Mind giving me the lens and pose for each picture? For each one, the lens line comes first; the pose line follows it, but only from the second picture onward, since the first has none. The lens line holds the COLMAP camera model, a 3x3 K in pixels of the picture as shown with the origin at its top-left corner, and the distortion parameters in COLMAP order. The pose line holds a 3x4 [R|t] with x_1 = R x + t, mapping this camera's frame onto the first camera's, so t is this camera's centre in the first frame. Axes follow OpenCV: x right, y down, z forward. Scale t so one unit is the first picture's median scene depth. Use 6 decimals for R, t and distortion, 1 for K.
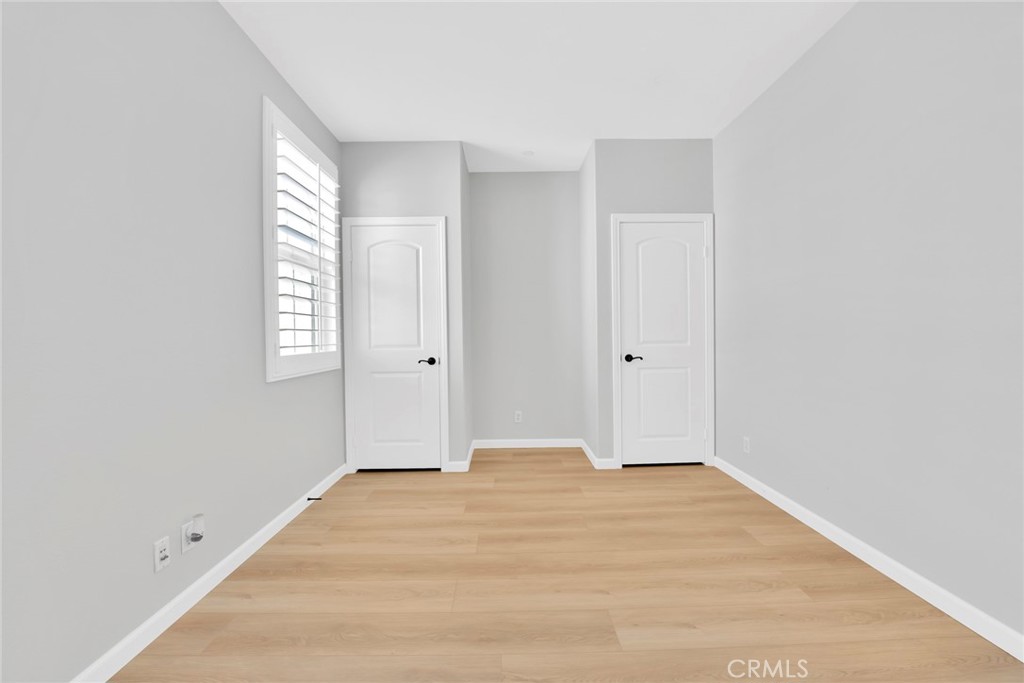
lens RADIAL K [[424.6, 0, 510.5], [0, 424.6, 337.4], [0, 0, 1]] dist [-0.026750, 0.002594]
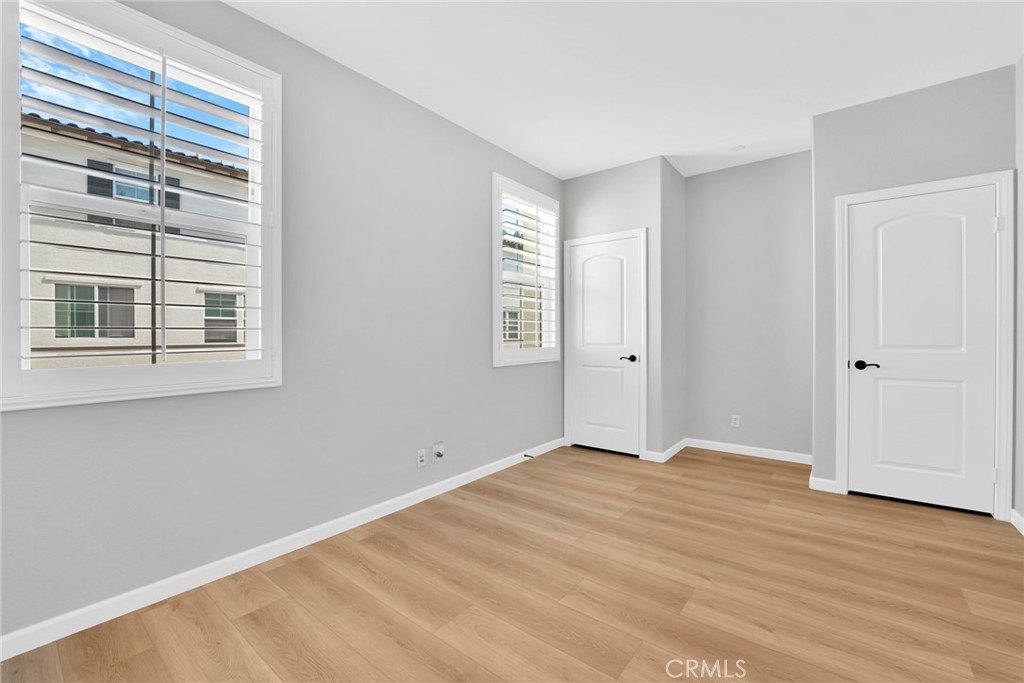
lens RADIAL K [[424.6, 0, 508.1], [0, 424.6, 333.3], [0, 0, 1]] dist [-0.026750, 0.002594]
pose [[0.779009, 0.006832, -0.626975, 0.278843], [-0.009400, 0.999956, -0.000784, -0.007230], [0.626942, 0.006504, 0.779039, -0.087155]]
